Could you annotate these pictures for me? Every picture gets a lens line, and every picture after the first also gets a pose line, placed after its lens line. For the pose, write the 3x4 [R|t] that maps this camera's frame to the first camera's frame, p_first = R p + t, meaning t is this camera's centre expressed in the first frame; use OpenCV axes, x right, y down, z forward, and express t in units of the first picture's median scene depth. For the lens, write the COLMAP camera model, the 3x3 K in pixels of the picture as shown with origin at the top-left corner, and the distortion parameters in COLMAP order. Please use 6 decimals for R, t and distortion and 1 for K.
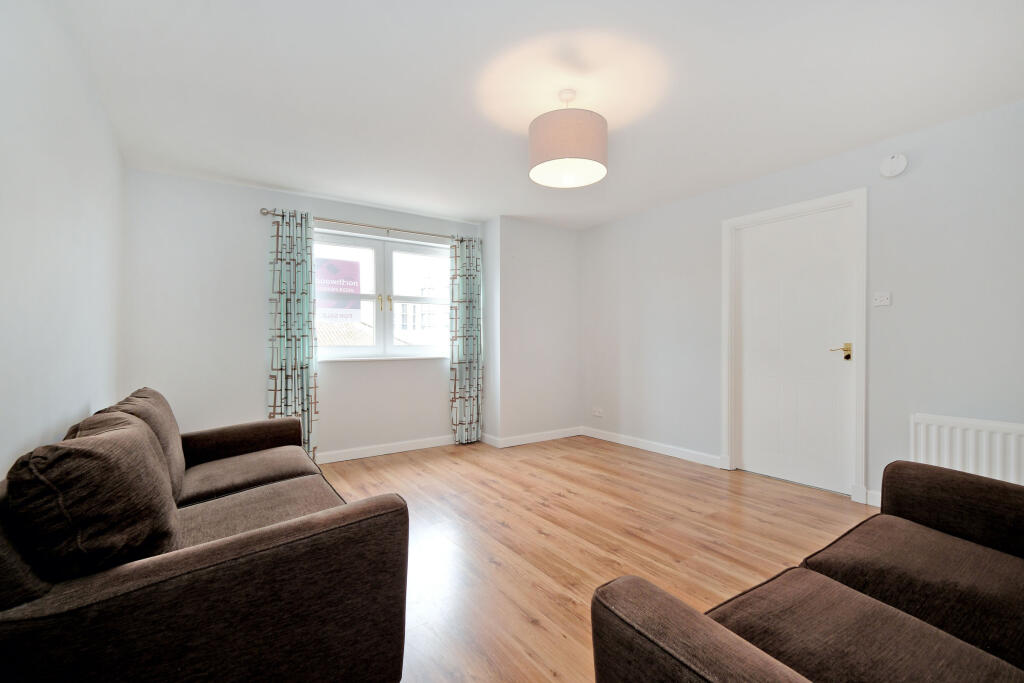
lens RADIAL K [[447.4, 0, 512.0], [0, 447.4, 341.5], [0, 0, 1]] dist [-0.001507, -0.000800]
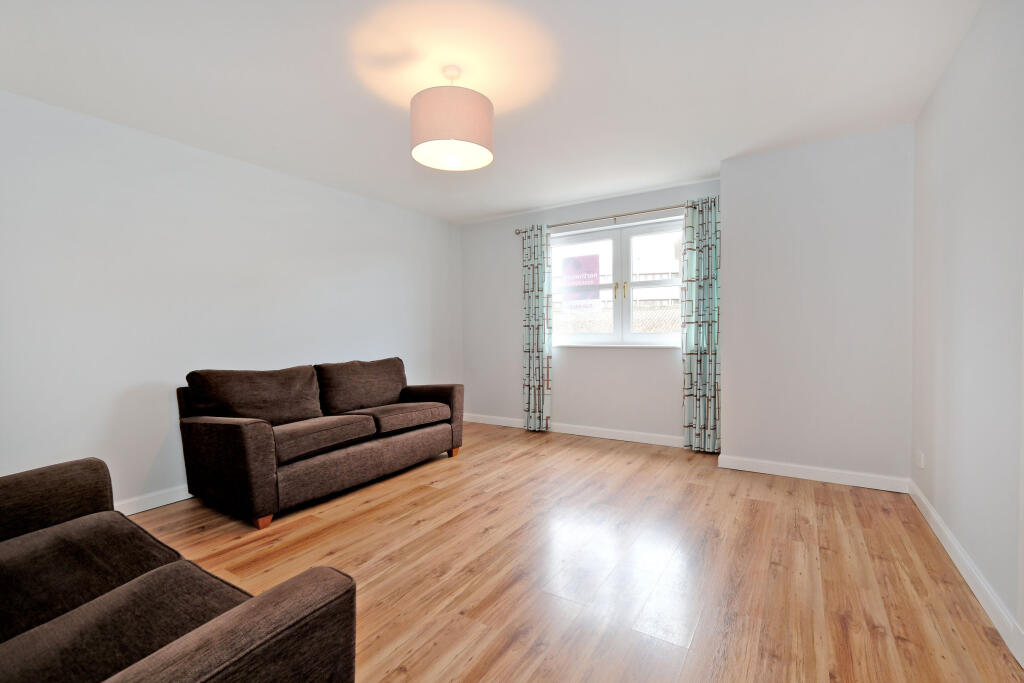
lens RADIAL K [[447.4, 0, 512.0], [0, 447.4, 341.5], [0, 0, 1]] dist [-0.001507, -0.000800]
pose [[0.383520, 0.023405, -0.923236, 0.580040], [0.012528, 0.999455, 0.030542, -0.005813], [0.923447, -0.023280, 0.383018, 0.407692]]
